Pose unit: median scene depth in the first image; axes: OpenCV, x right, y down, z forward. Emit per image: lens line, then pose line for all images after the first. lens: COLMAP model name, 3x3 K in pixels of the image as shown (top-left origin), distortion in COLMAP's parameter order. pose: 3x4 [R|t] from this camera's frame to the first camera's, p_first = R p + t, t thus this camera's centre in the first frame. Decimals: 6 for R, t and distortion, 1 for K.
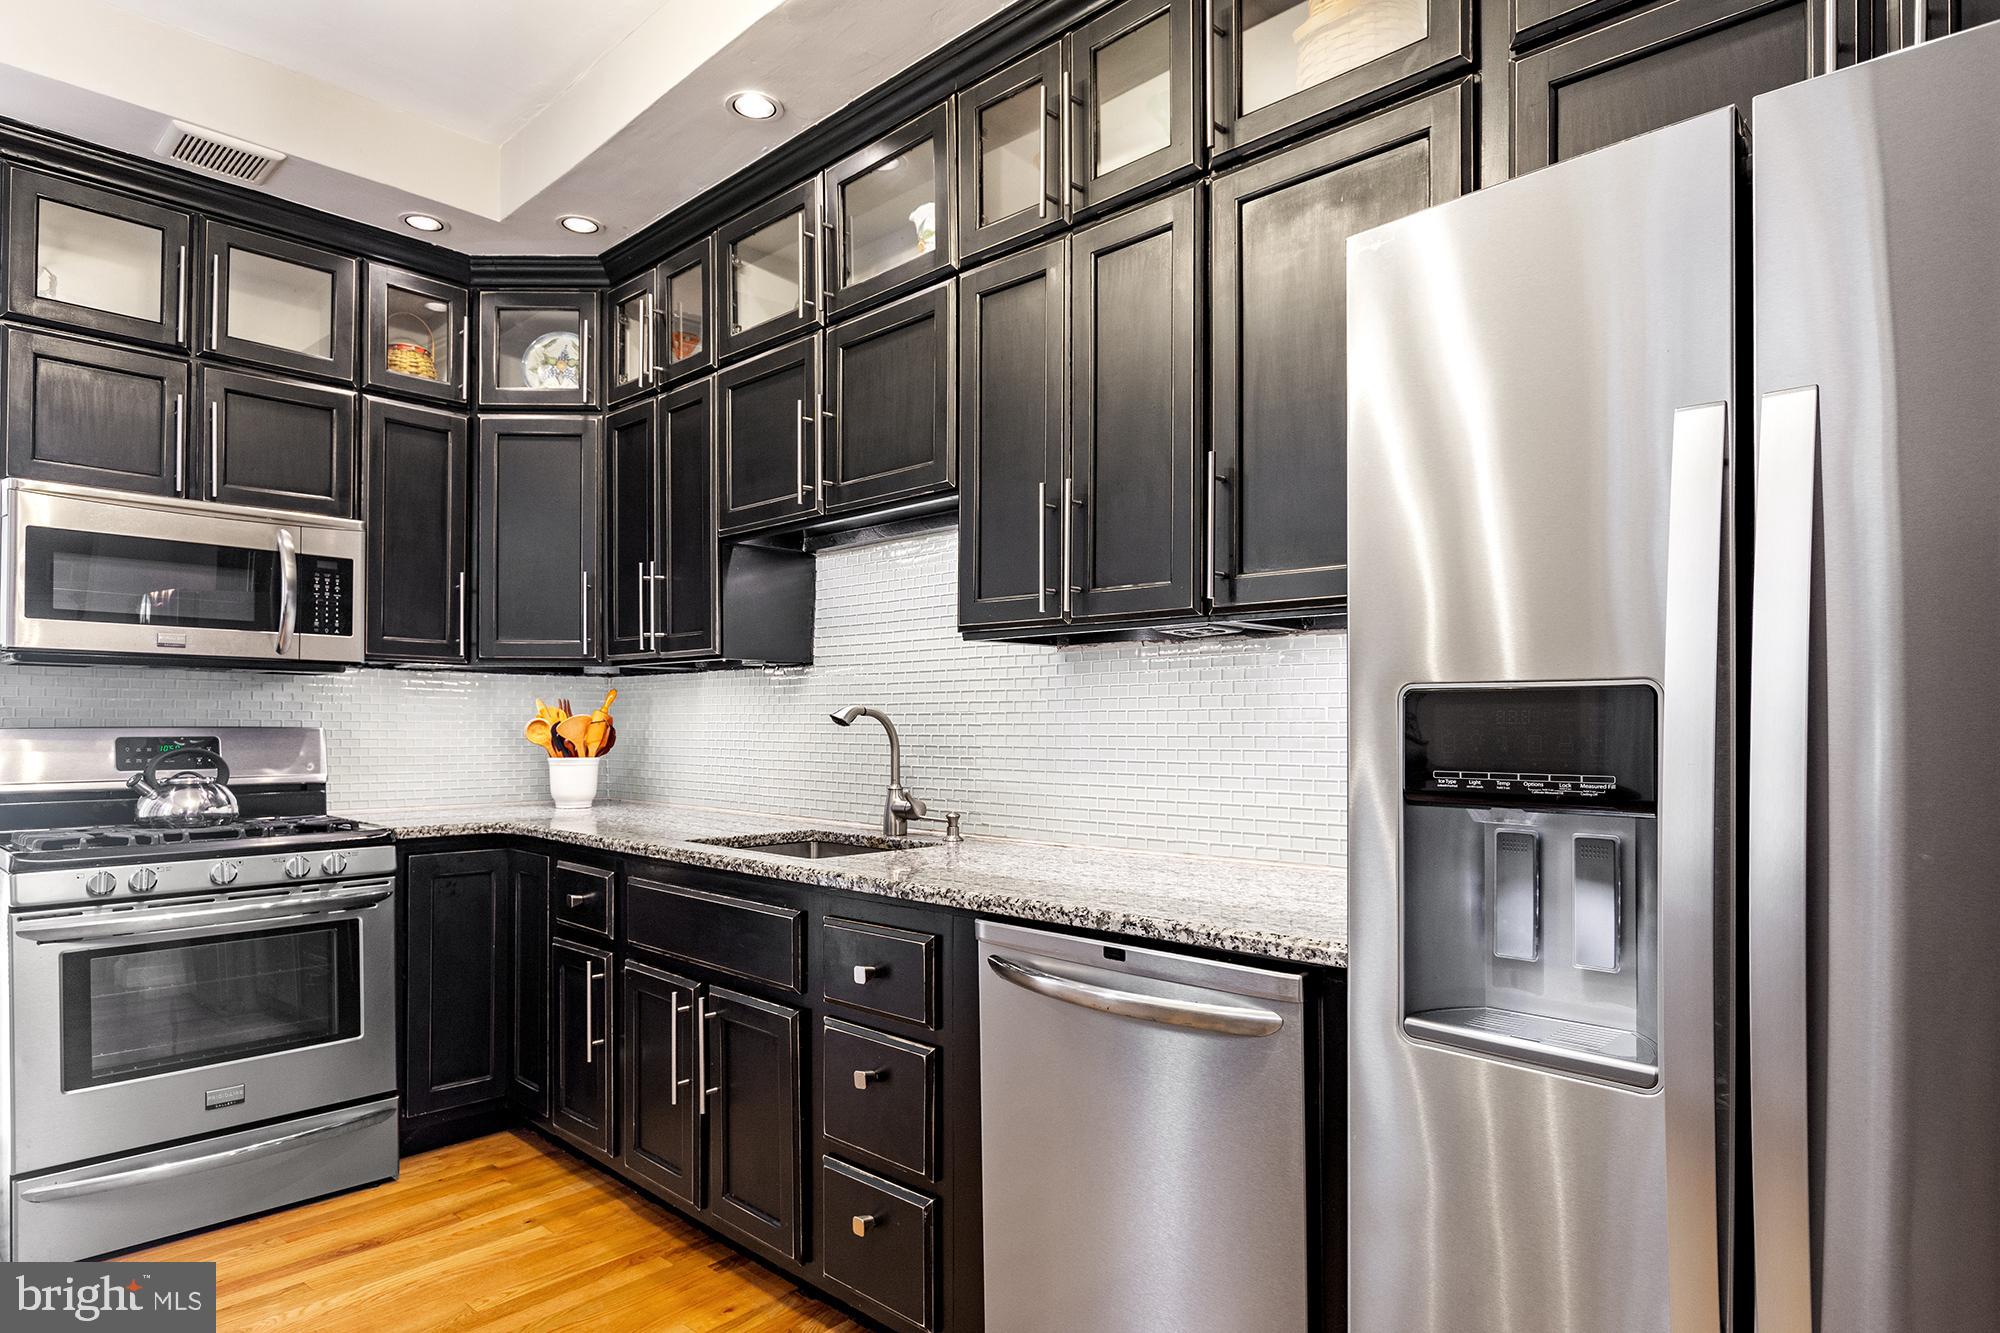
lens RADIAL K [[1139.2, 0, 1016.7], [0, 1139.2, 711.5], [0, 0, 1]] dist [0.000001, -0.002356]
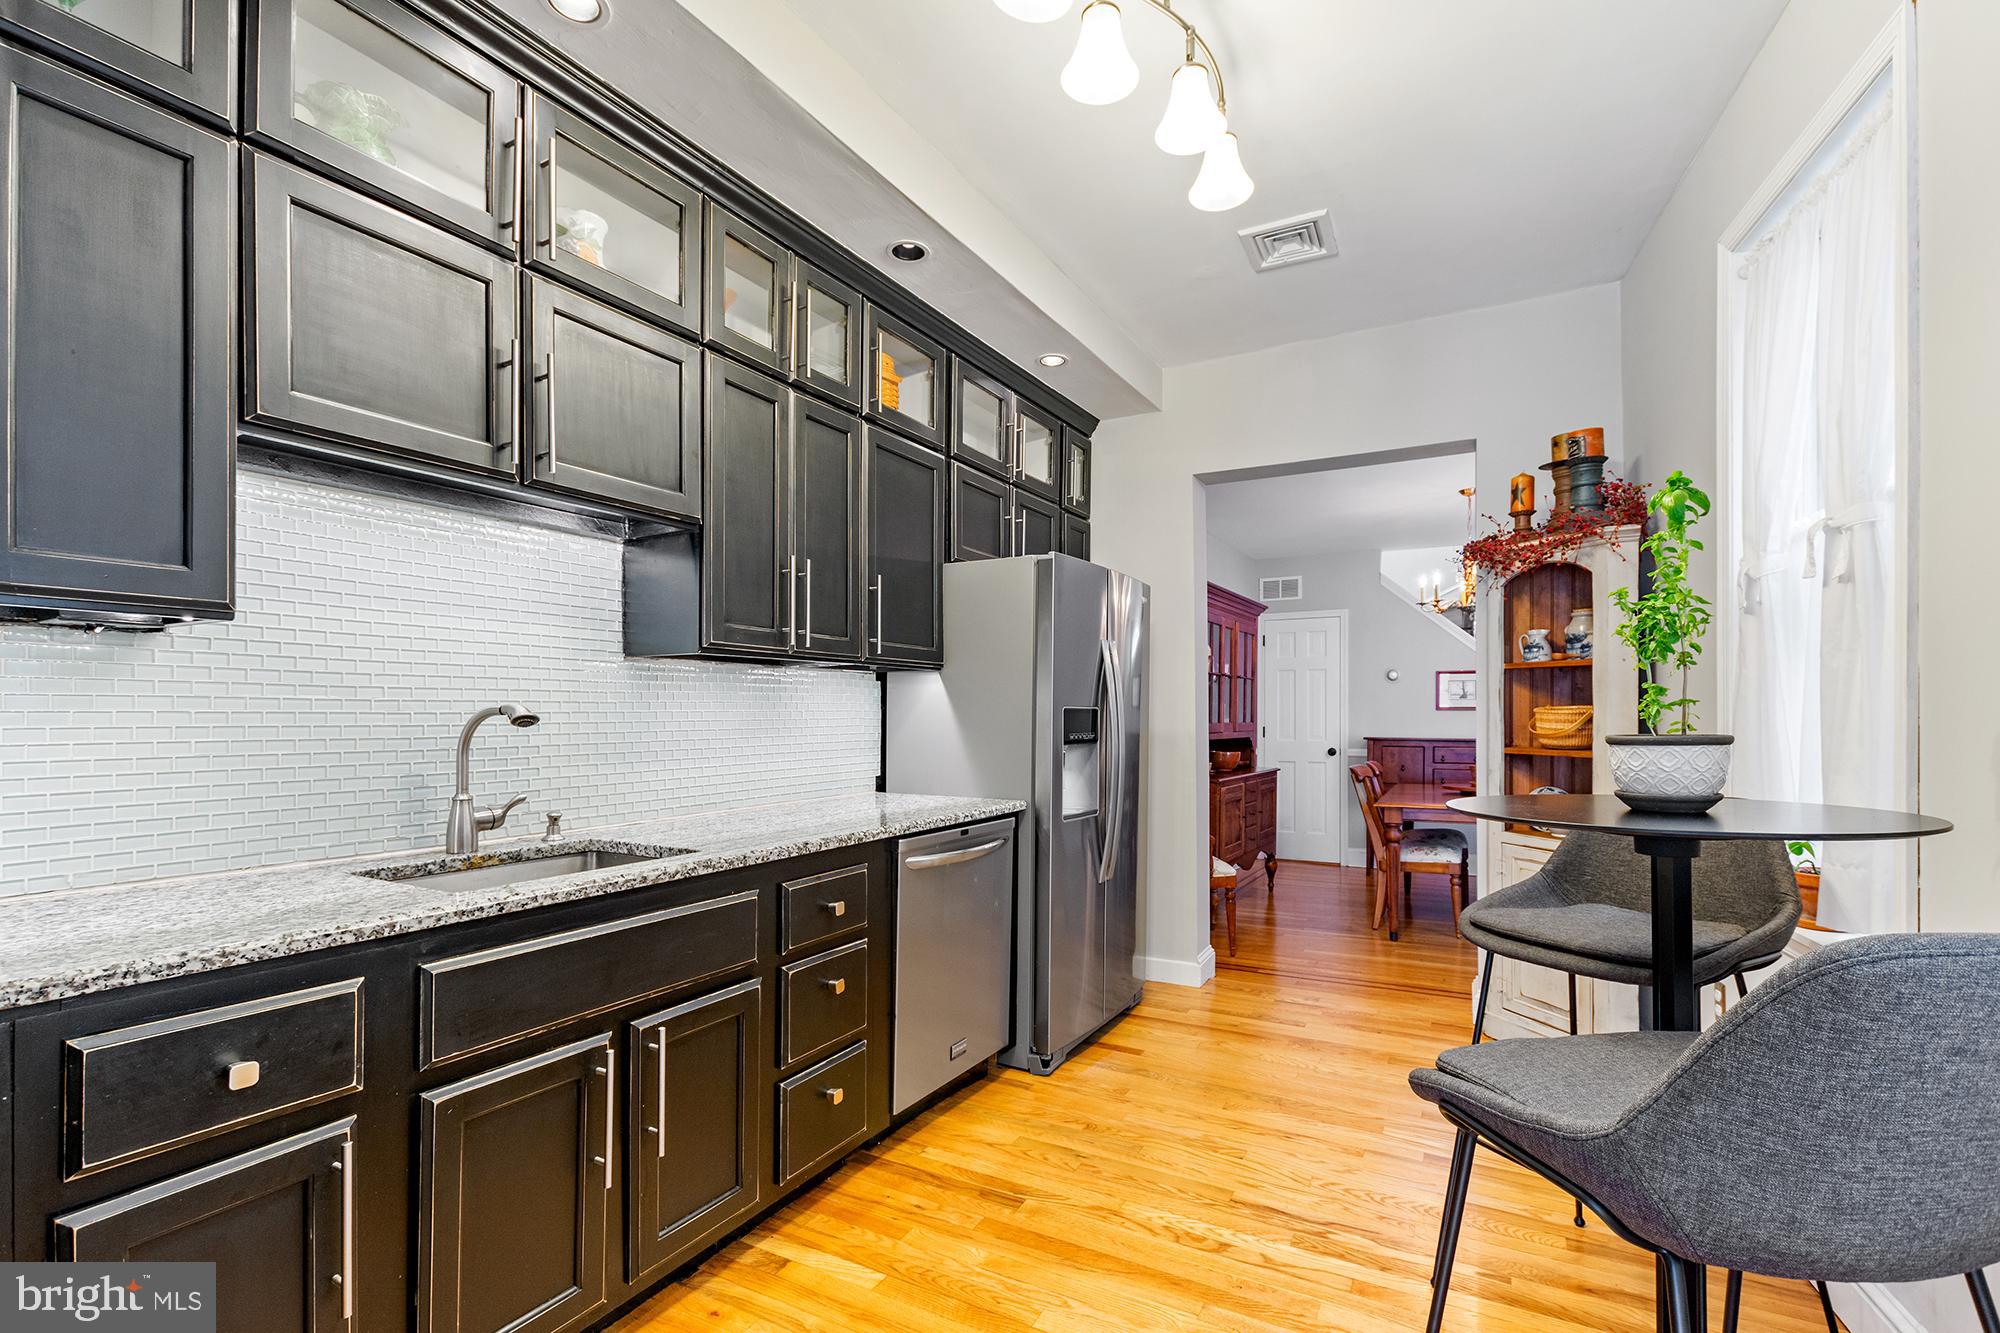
lens RADIAL K [[898.4, 0, 1012.1], [0, 898.4, 678.3], [0, 0, 1]] dist [0.003922, 0.000372]
pose [[-0.243052, 0.035604, 0.969360, -0.898044], [-0.009600, 0.999189, -0.039107, -0.002746], [-0.969966, -0.018811, -0.242513, 0.772727]]
